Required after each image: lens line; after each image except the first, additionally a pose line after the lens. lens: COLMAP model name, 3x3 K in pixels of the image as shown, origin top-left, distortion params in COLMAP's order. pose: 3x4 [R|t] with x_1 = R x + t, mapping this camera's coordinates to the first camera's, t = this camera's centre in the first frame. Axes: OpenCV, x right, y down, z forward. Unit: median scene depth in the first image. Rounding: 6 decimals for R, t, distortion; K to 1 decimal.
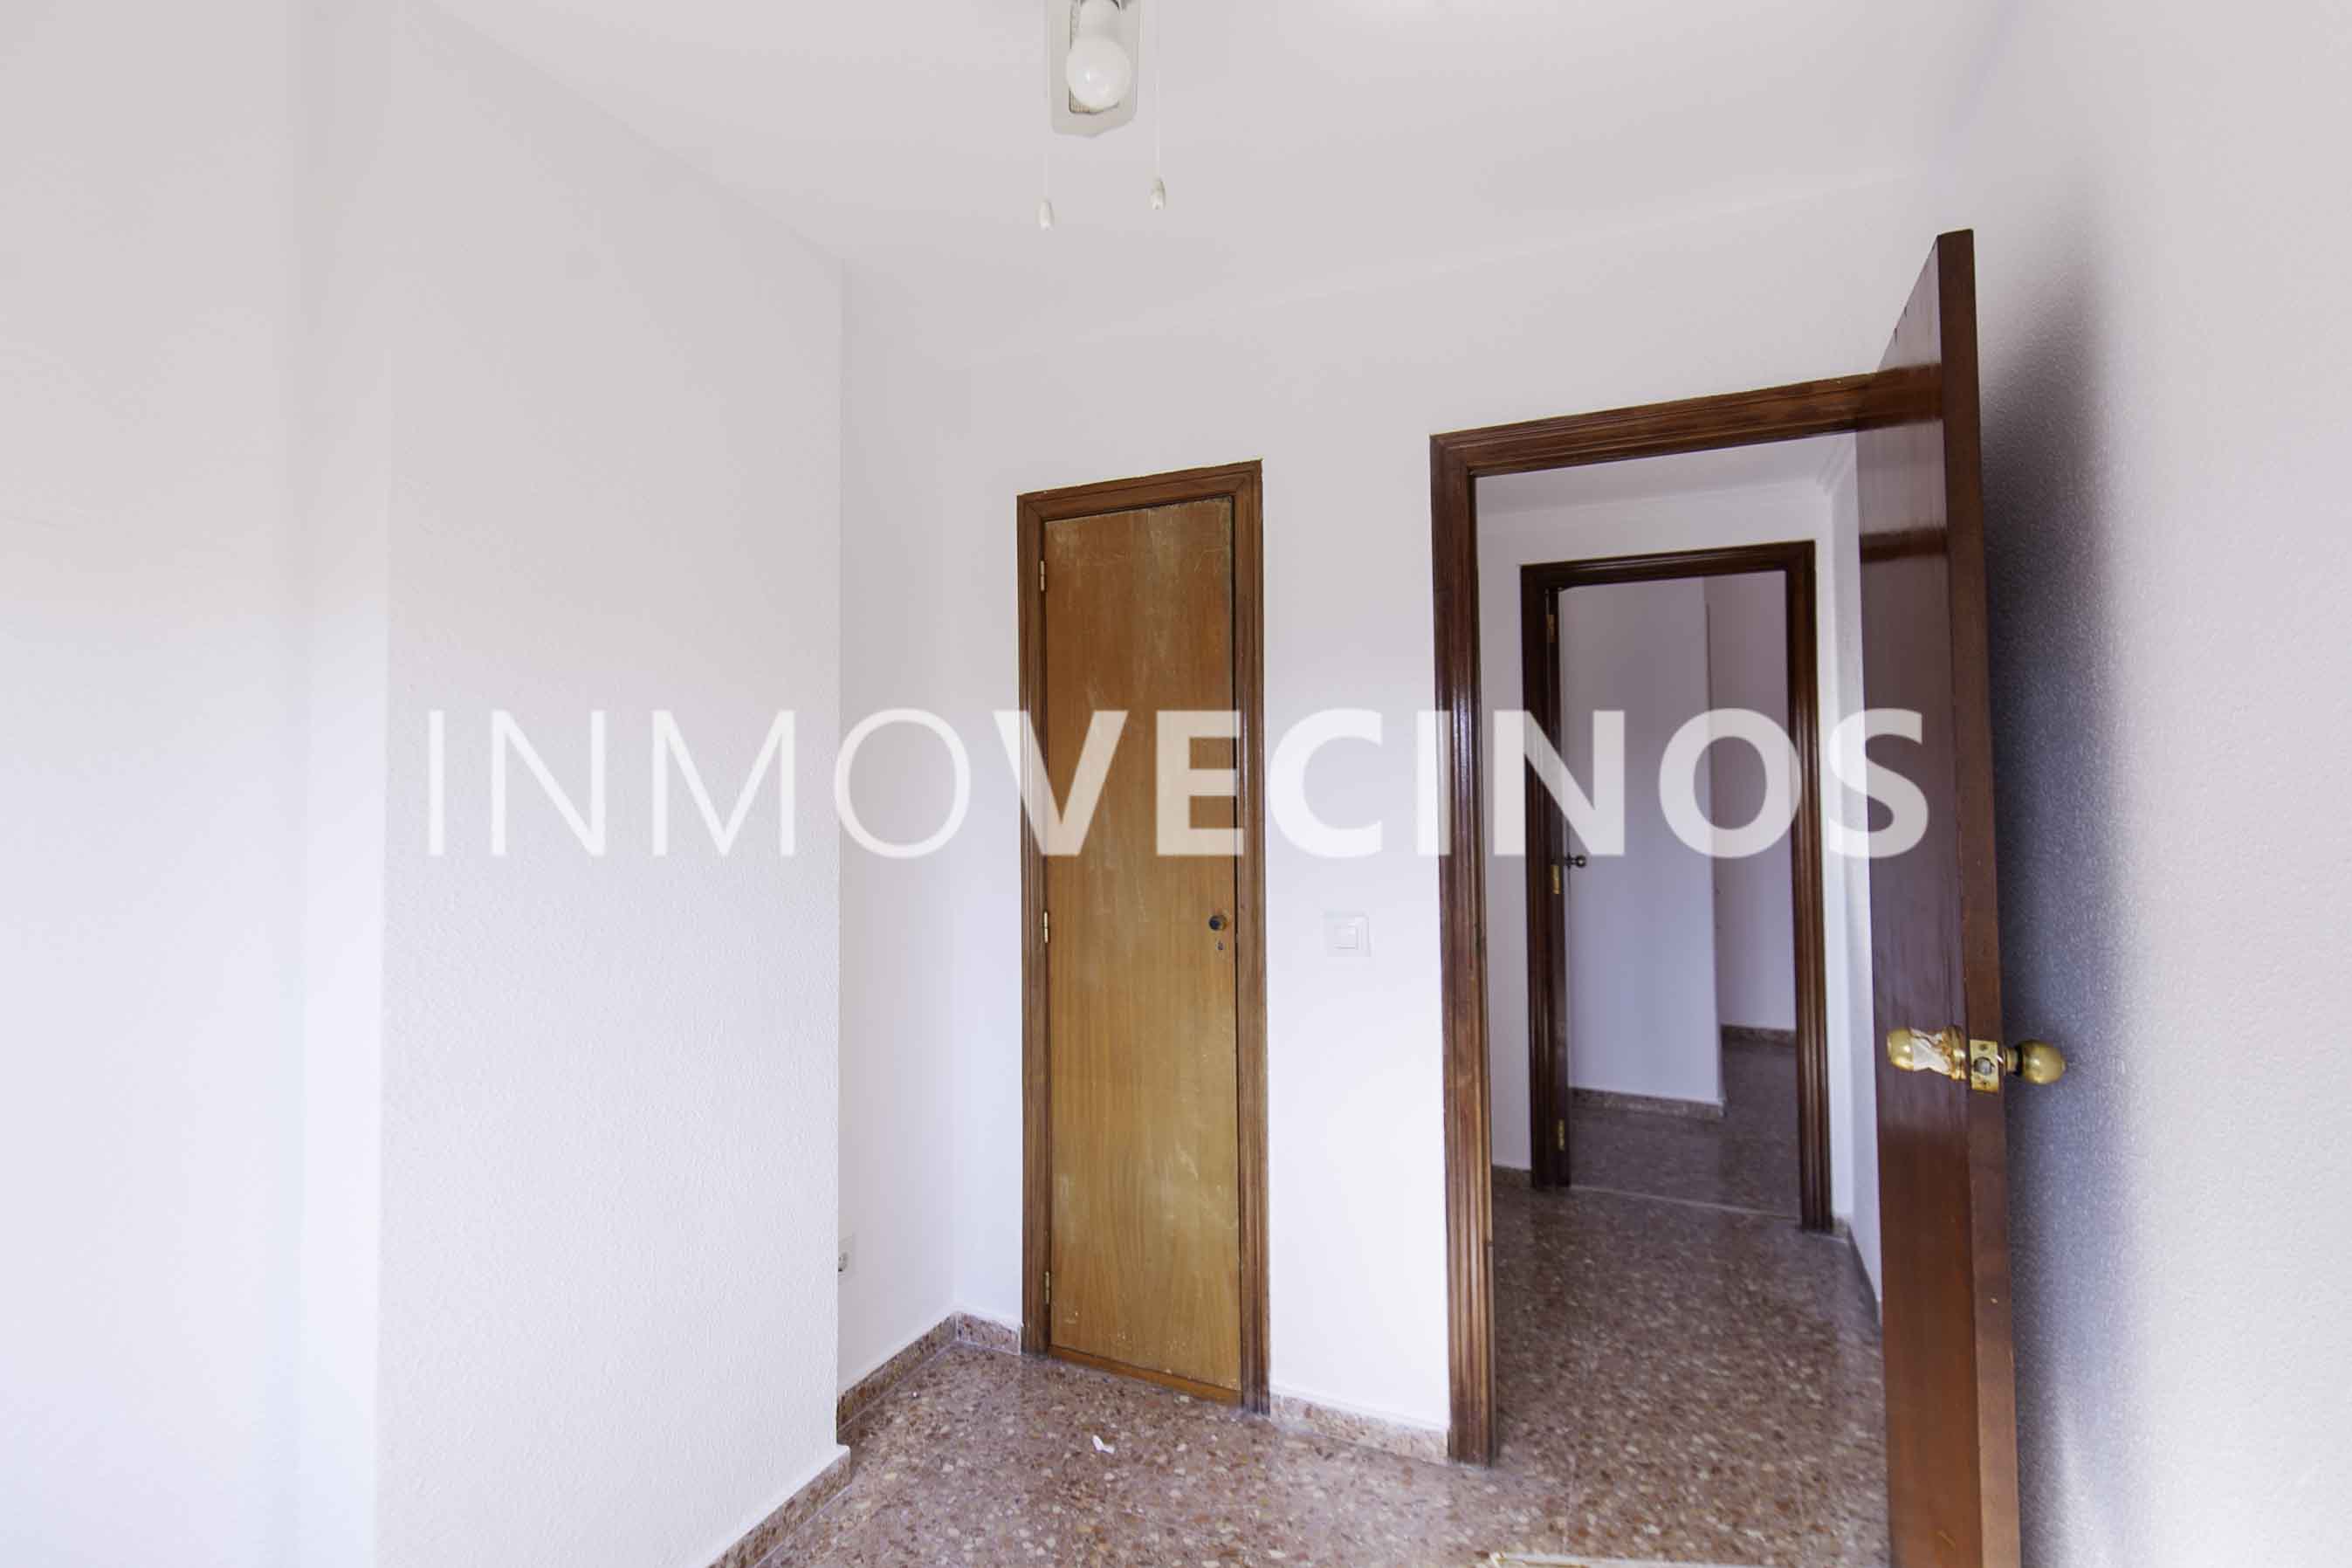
lens RADIAL K [[999.0, 0, 1097.3], [0, 999.0, 769.0], [0, 0, 1]] dist [0.000770, -0.000752]
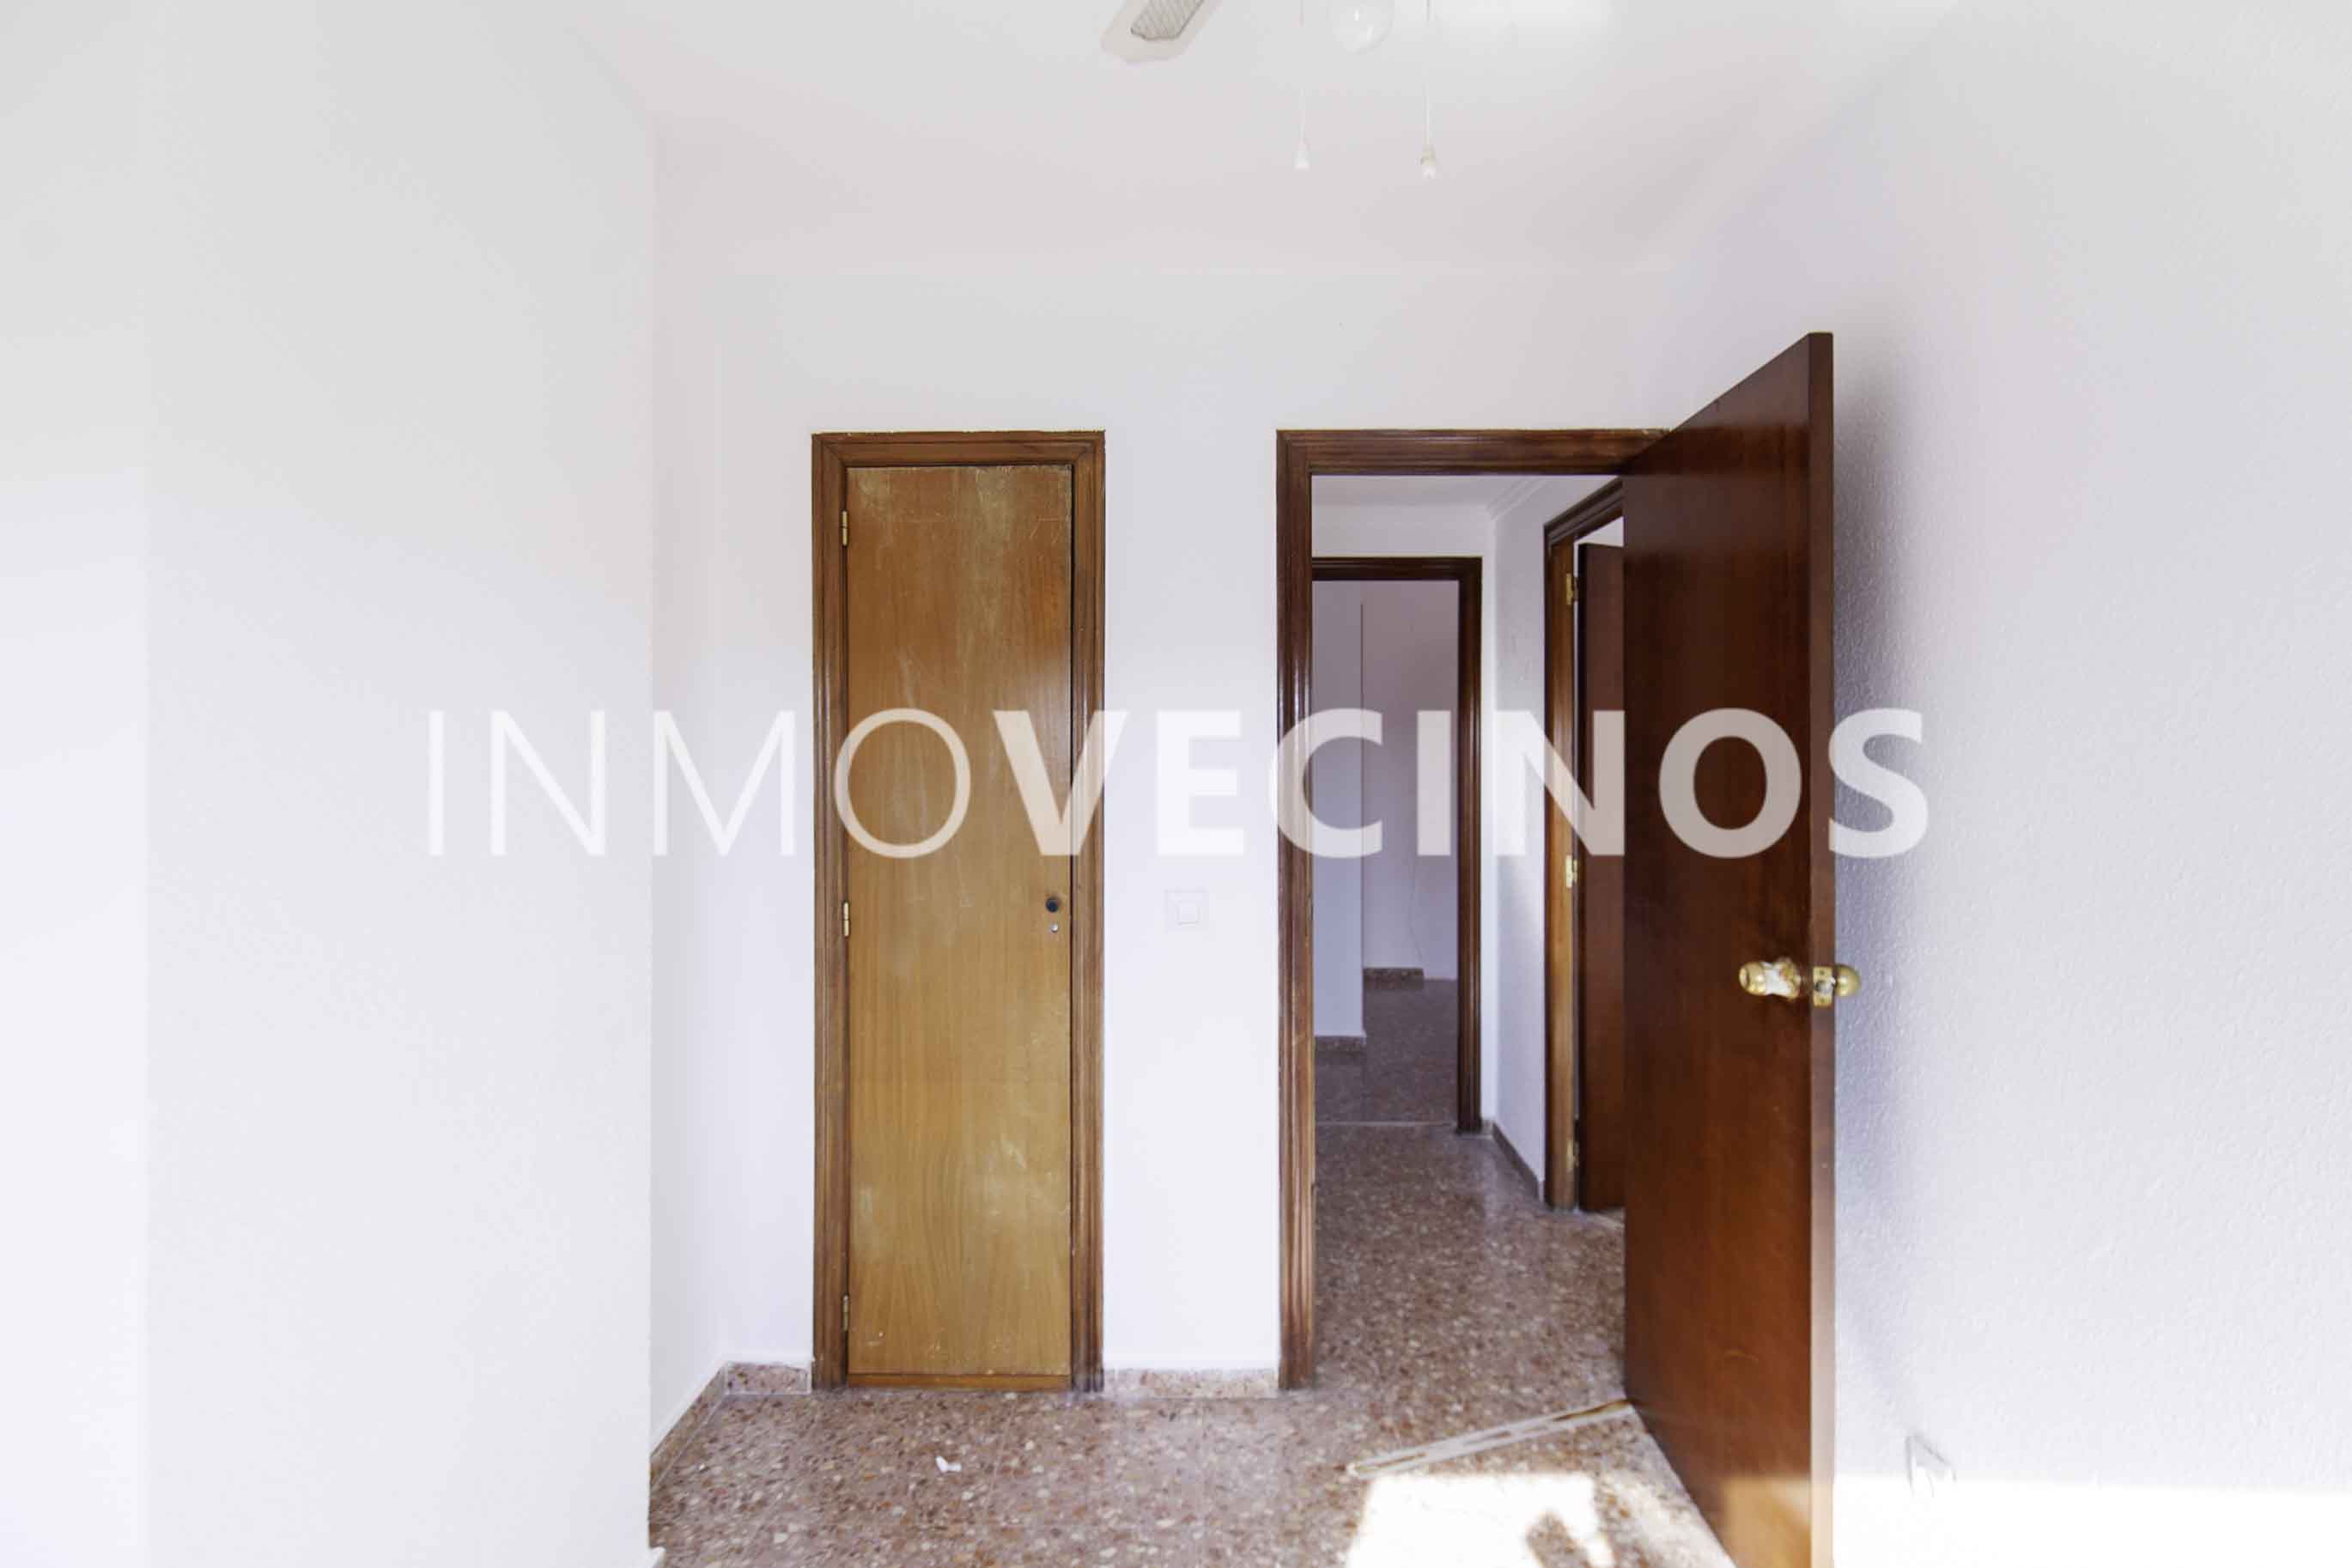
lens RADIAL K [[1011.7, 0, 1174.3], [0, 1011.7, 767.9], [0, 0, 1]] dist [0.000779, -0.000533]
pose [[0.919445, 0.000760, 0.393219, -0.159137], [-0.010638, 0.999680, 0.022943, -0.002882], [-0.393075, -0.025278, 0.919159, 0.052914]]
